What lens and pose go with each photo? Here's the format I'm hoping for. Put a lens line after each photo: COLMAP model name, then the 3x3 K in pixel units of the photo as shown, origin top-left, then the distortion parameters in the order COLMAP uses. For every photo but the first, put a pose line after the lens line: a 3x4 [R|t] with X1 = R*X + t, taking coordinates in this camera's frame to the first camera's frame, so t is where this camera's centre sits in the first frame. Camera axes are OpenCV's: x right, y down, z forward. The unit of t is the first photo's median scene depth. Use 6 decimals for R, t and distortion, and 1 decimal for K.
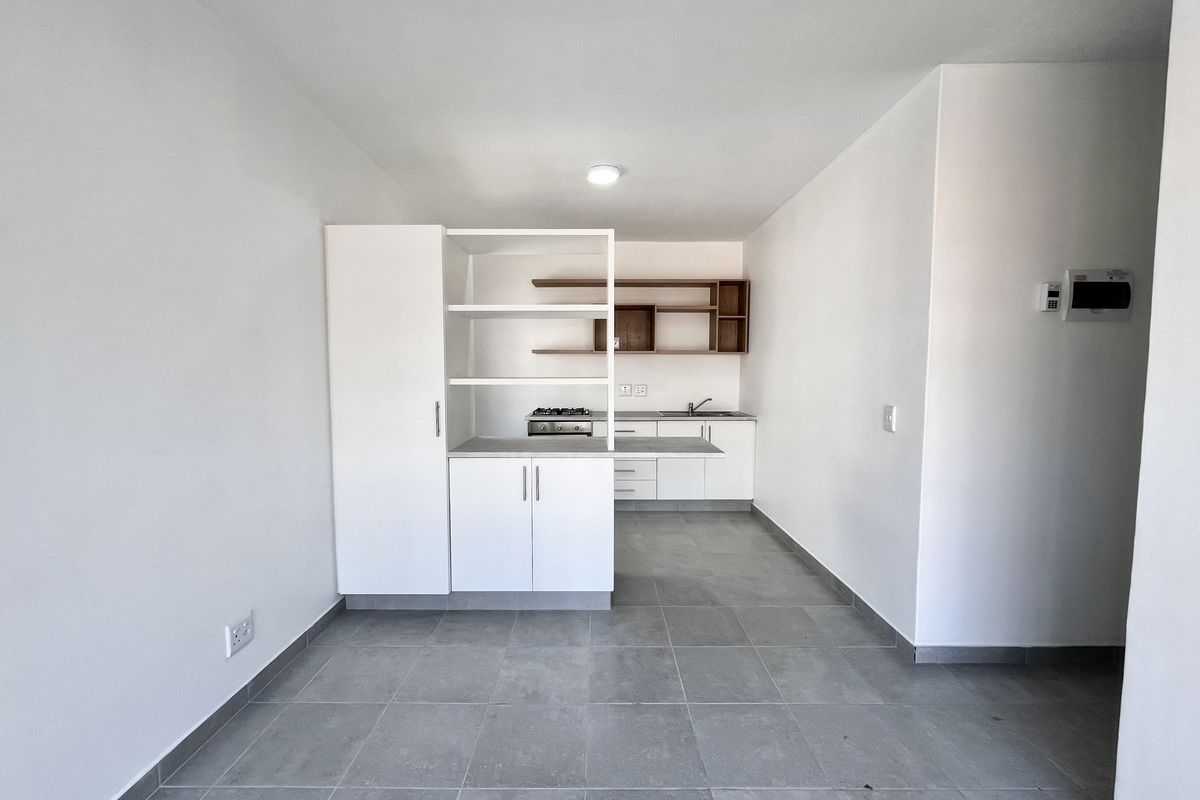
lens RADIAL K [[479.3, 0, 598.2], [0, 479.3, 396.3], [0, 0, 1]] dist [-0.000121, 0.000037]
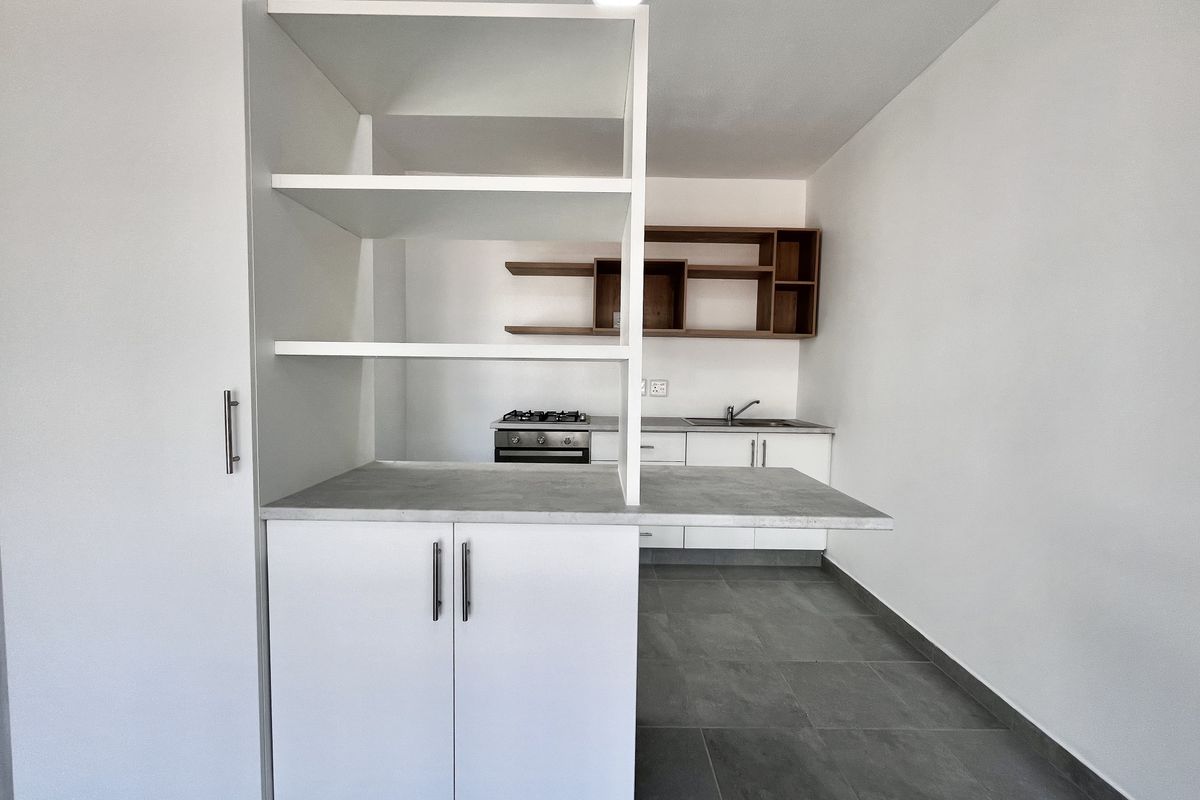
lens RADIAL K [[479.3, 0, 596.5], [0, 479.3, 398.9], [0, 0, 1]] dist [-0.000121, 0.000037]
pose [[0.999881, 0.015249, 0.002442, -0.006077], [-0.015243, 0.999881, -0.002244, 0.007878], [-0.002476, 0.002206, 0.999995, 0.321117]]
